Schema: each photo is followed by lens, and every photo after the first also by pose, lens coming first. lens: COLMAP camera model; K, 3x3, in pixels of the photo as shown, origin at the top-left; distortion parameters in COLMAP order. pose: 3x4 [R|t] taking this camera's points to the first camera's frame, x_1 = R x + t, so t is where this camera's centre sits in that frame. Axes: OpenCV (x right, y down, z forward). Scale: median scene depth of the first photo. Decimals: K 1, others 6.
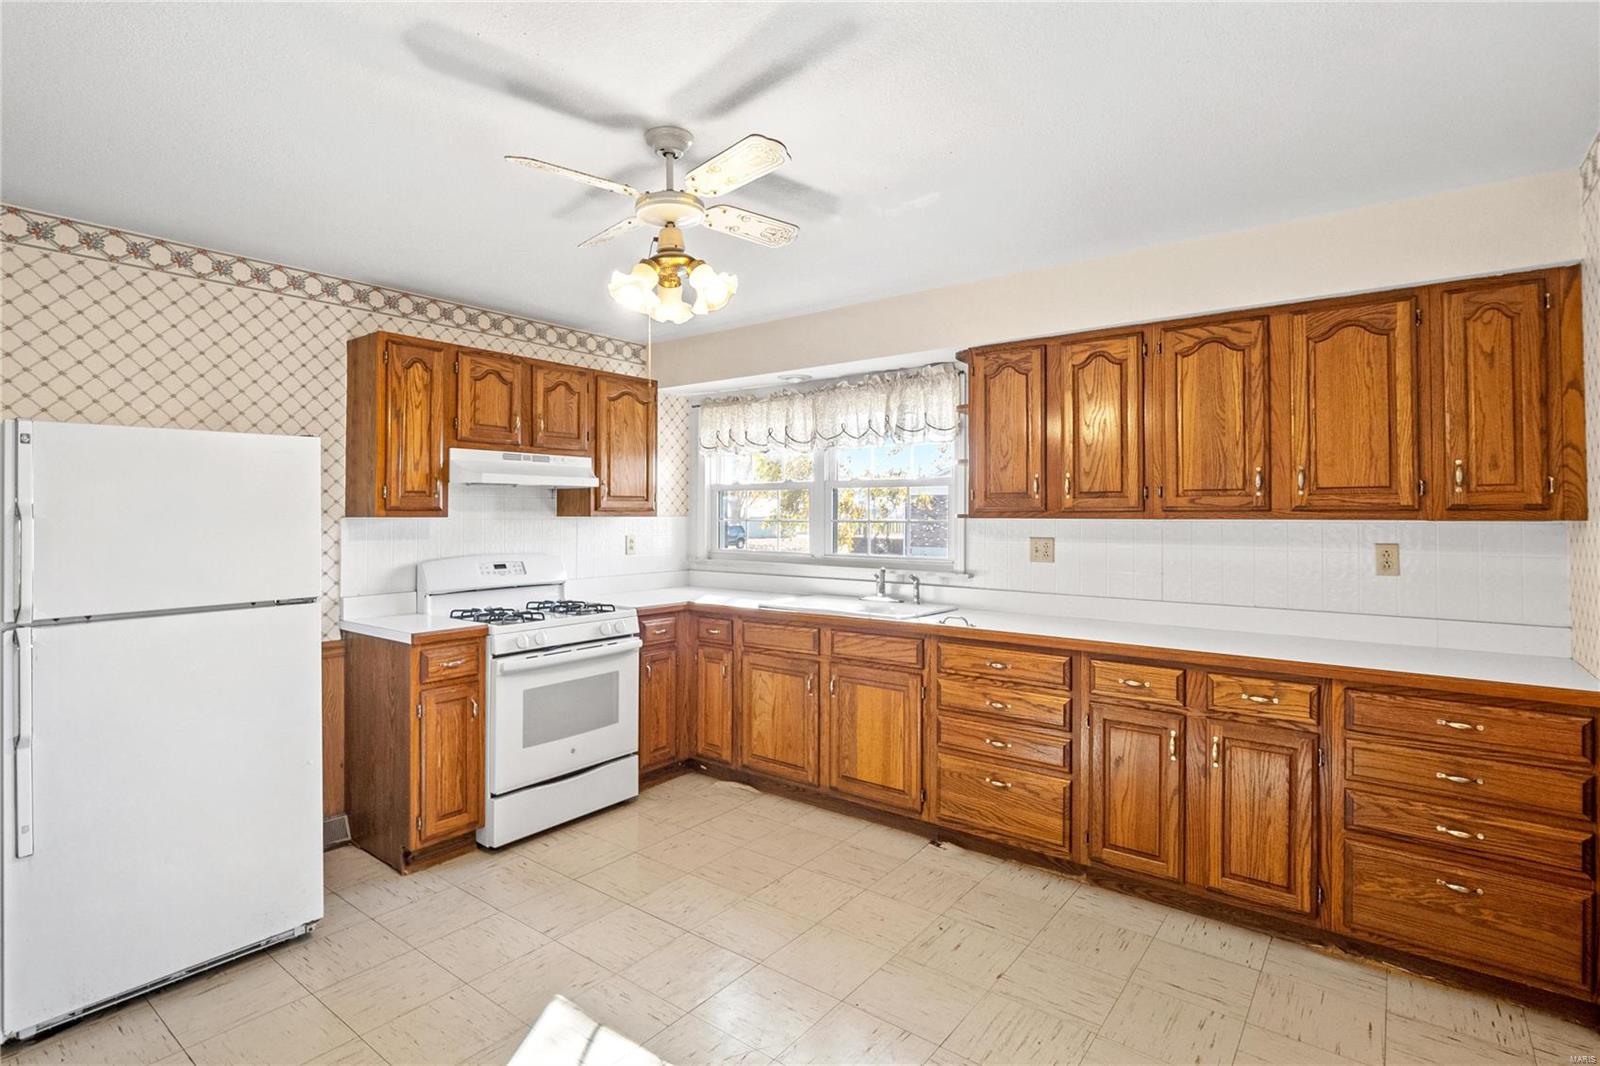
lens RADIAL K [[769.5, 0, 780.5], [0, 769.5, 506.2], [0, 0, 1]] dist [0.009411, -0.001124]
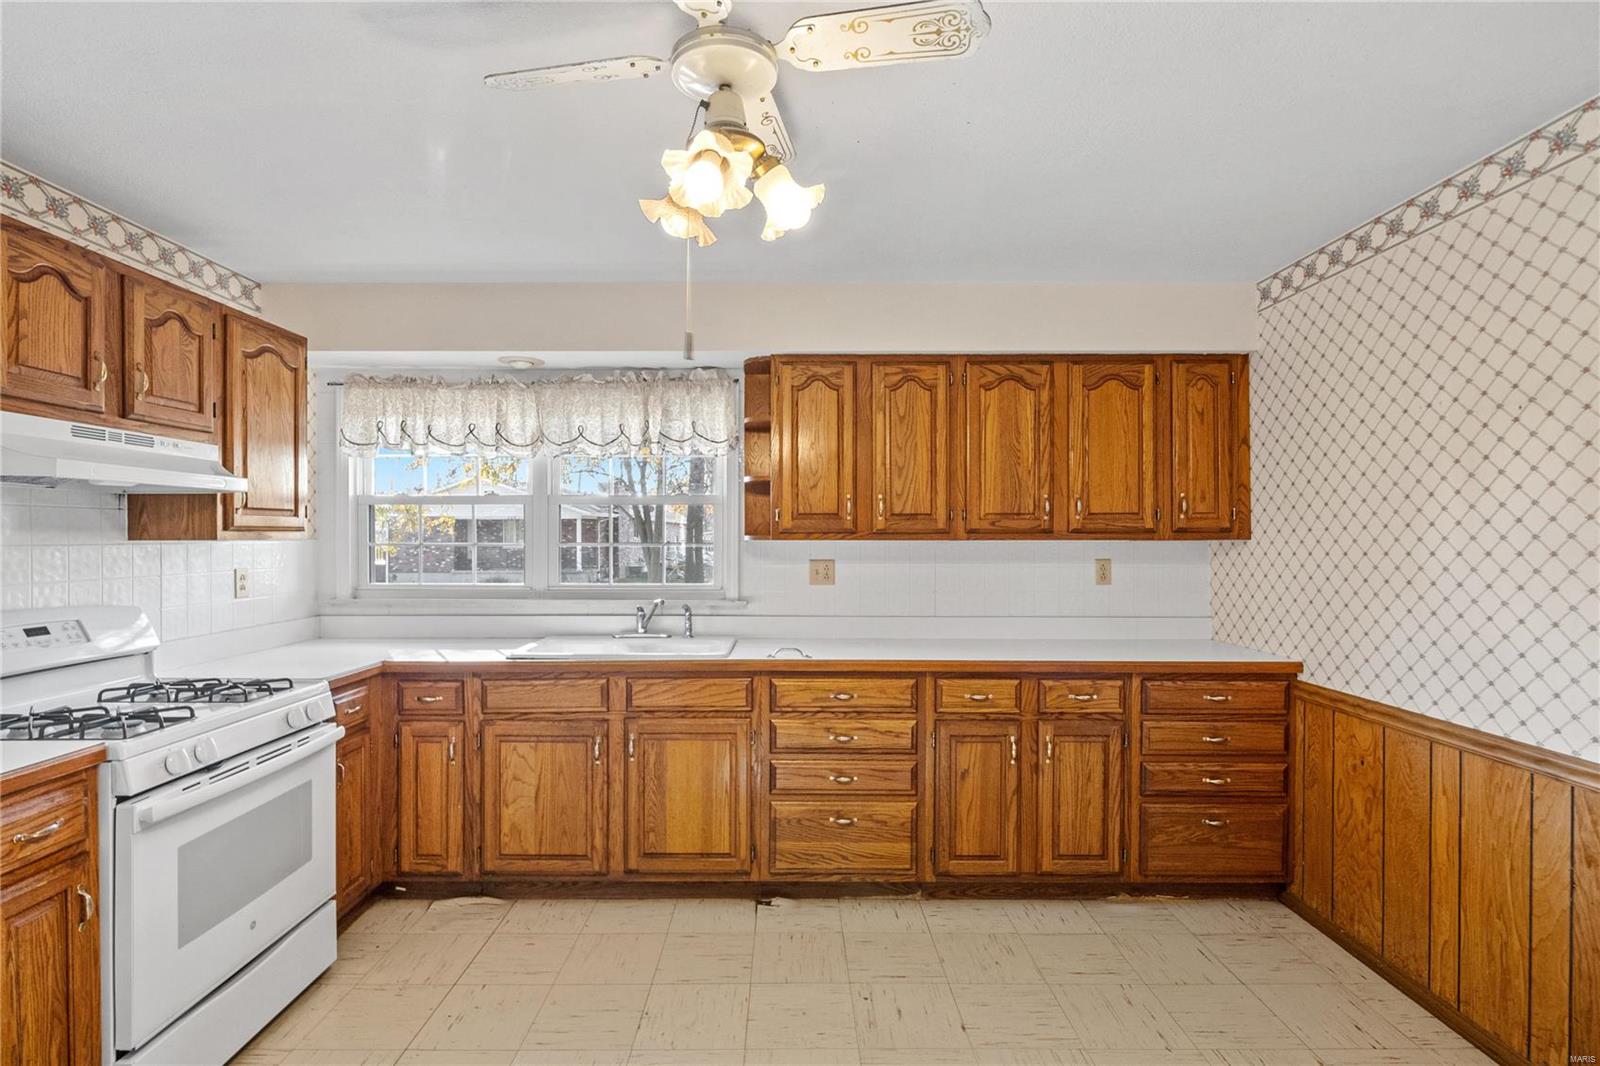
lens RADIAL K [[769.5, 0, 783.6], [0, 769.5, 543.1], [0, 0, 1]] dist [0.009411, -0.001124]
pose [[0.795626, -0.006613, 0.605752, -0.331175], [-0.004824, 0.999840, 0.017251, 0.003501], [-0.605768, -0.016647, 0.795467, 0.287842]]
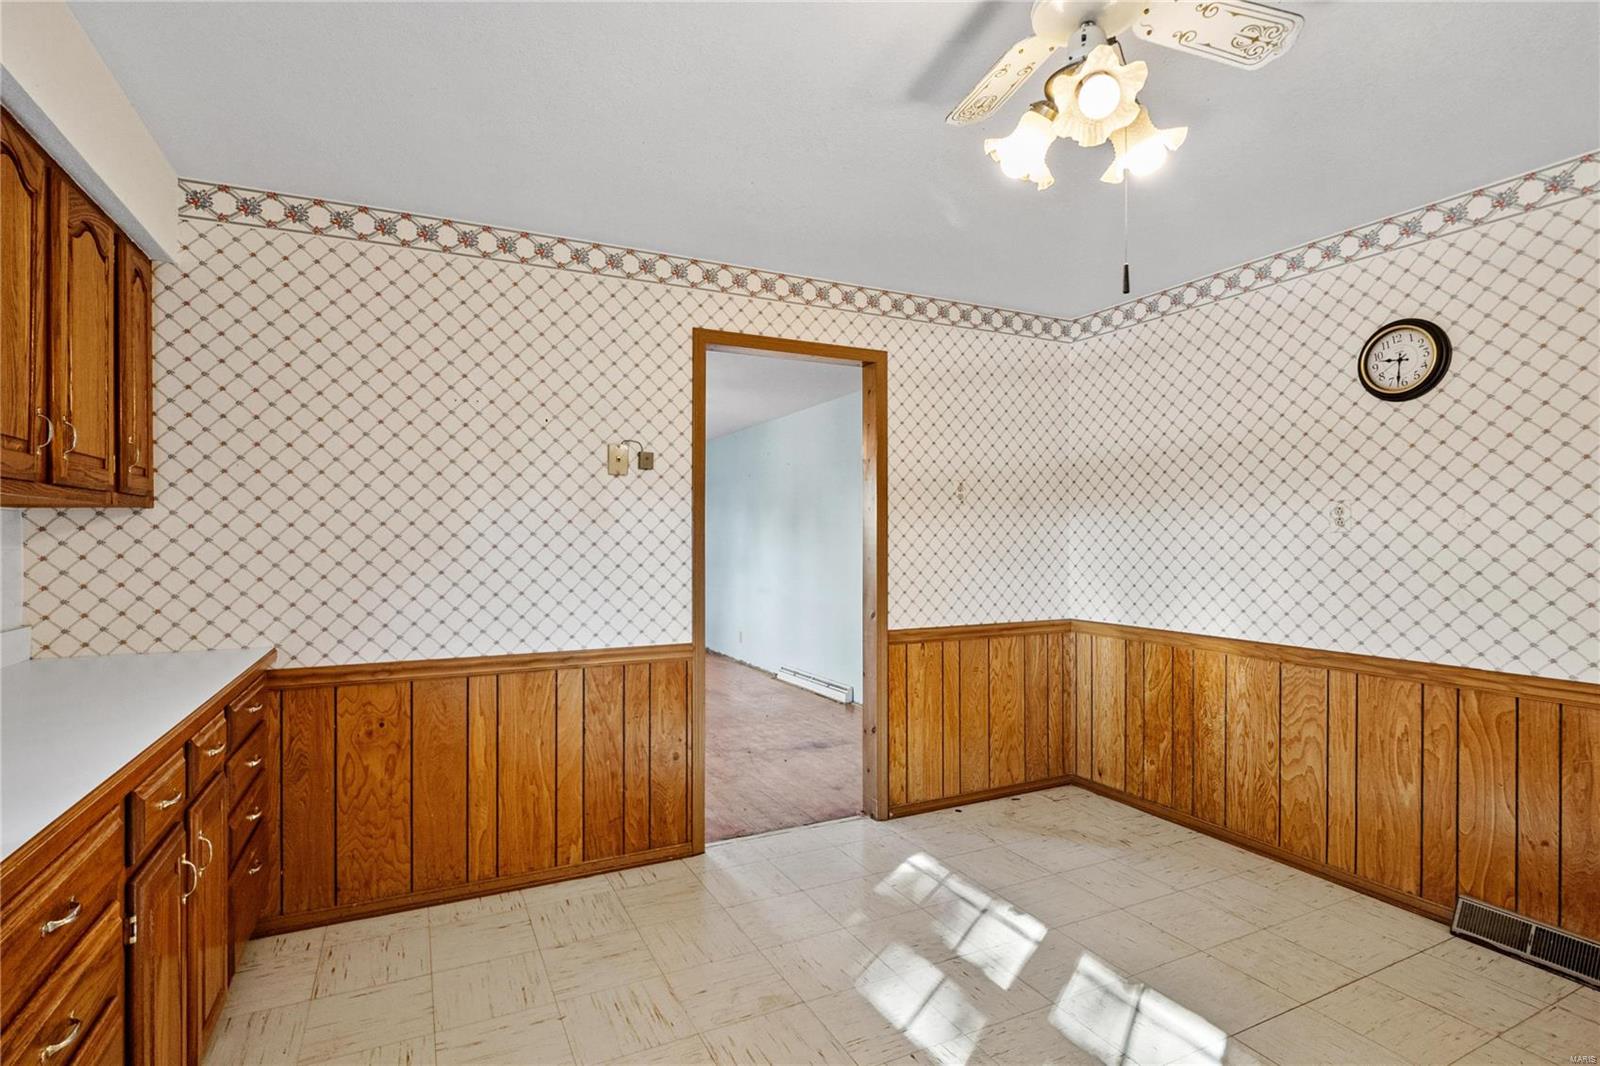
lens RADIAL K [[769.5, 0, 795.5], [0, 769.5, 533.5], [0, 0, 1]] dist [0.009411, -0.001124]
pose [[-0.890879, 0.000693, 0.454241, -0.146121], [-0.005453, 0.999910, -0.012220, 0.043311], [-0.454209, -0.013363, -0.890795, 1.094701]]
